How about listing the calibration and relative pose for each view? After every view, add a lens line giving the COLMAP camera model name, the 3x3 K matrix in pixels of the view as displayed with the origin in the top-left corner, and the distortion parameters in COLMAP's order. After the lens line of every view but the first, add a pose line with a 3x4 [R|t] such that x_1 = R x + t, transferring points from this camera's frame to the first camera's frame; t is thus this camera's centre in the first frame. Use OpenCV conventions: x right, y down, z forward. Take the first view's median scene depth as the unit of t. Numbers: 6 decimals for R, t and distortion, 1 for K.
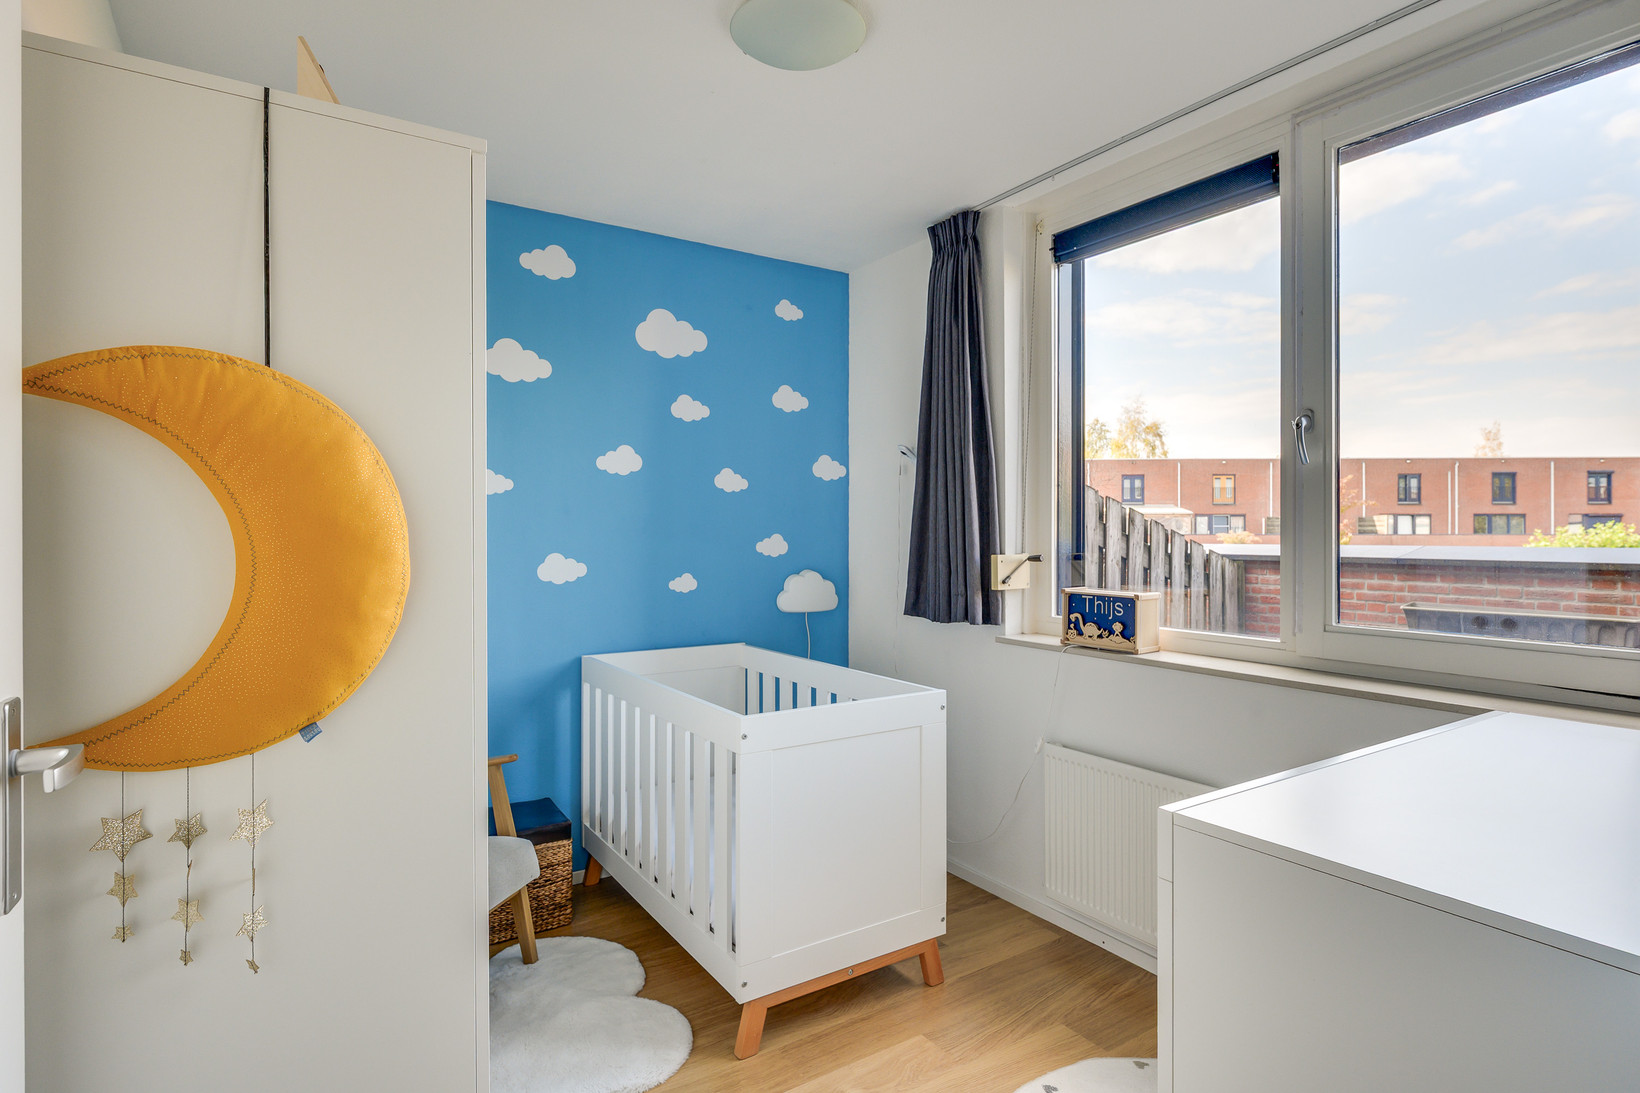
lens RADIAL K [[849.1, 0, 841.8], [0, 849.1, 530.3], [0, 0, 1]] dist [0.000420, -0.000016]
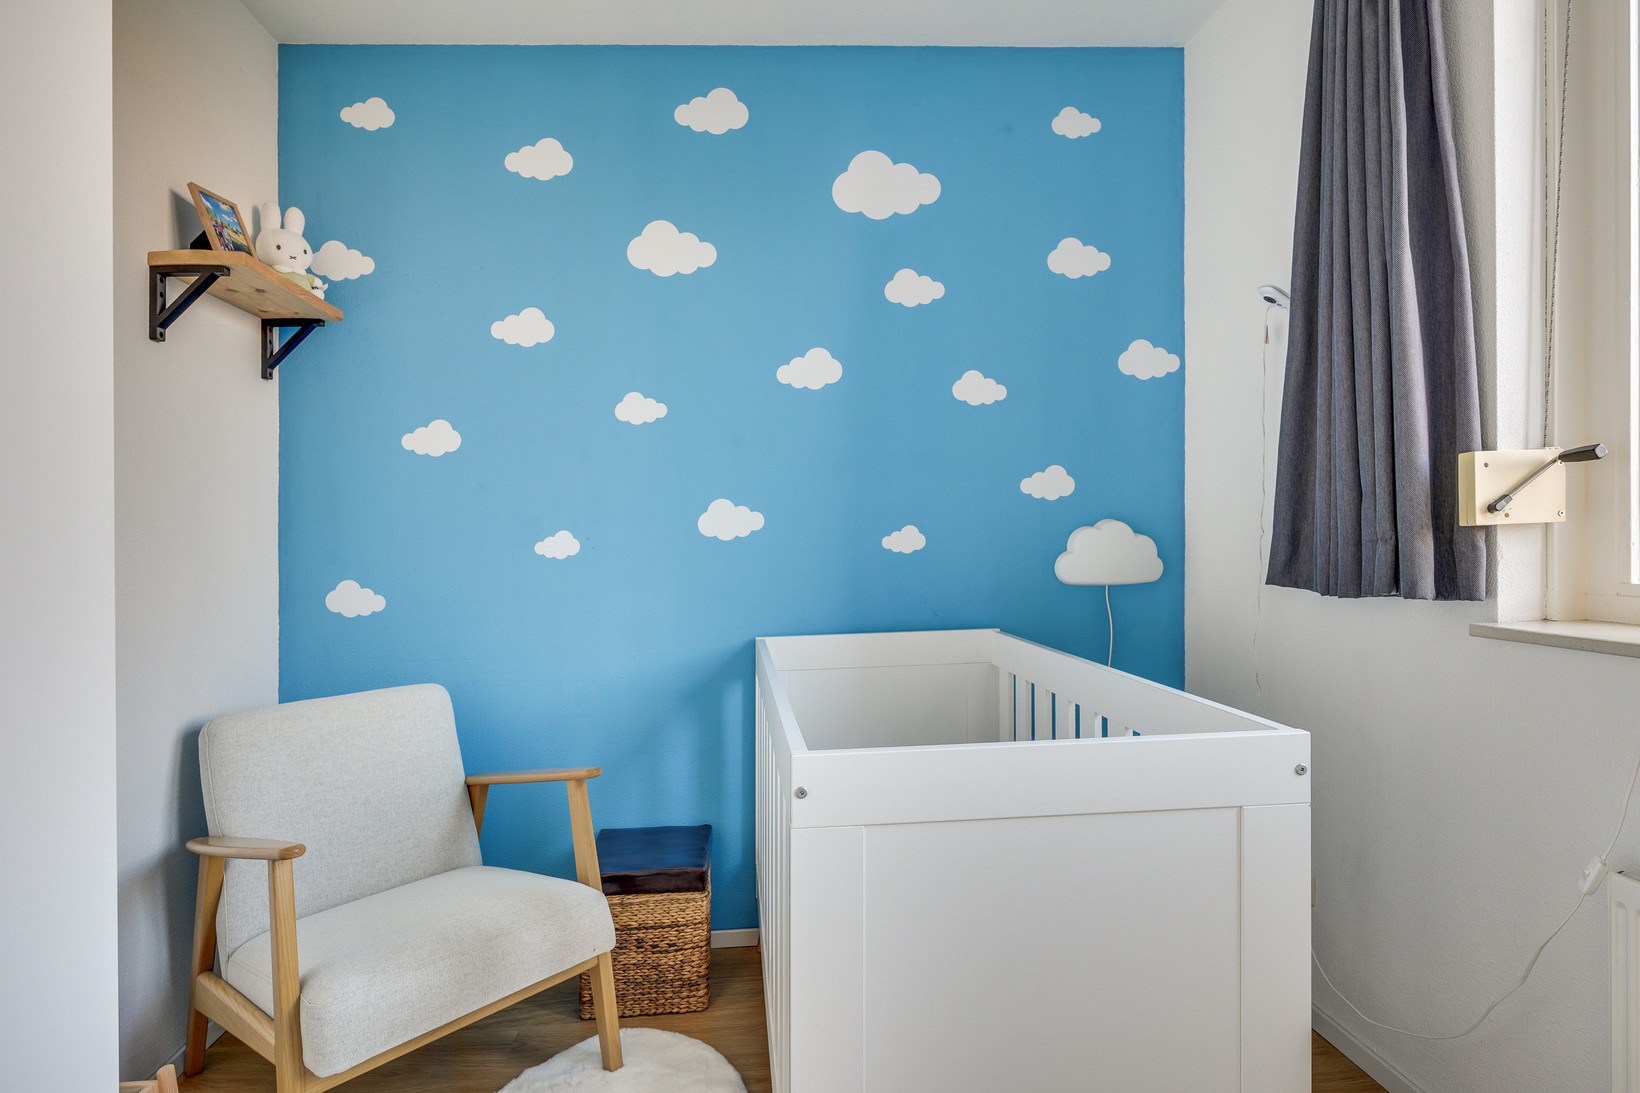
lens RADIAL K [[818.1, 0, 818.4], [0, 818.1, 569.5], [0, 0, 1]] dist [-0.002748, 0.000140]
pose [[0.861781, -0.010935, -0.507162, 0.094959], [0.031251, 0.999013, 0.031563, 0.066105], [0.506316, -0.043050, 0.861273, 0.407097]]
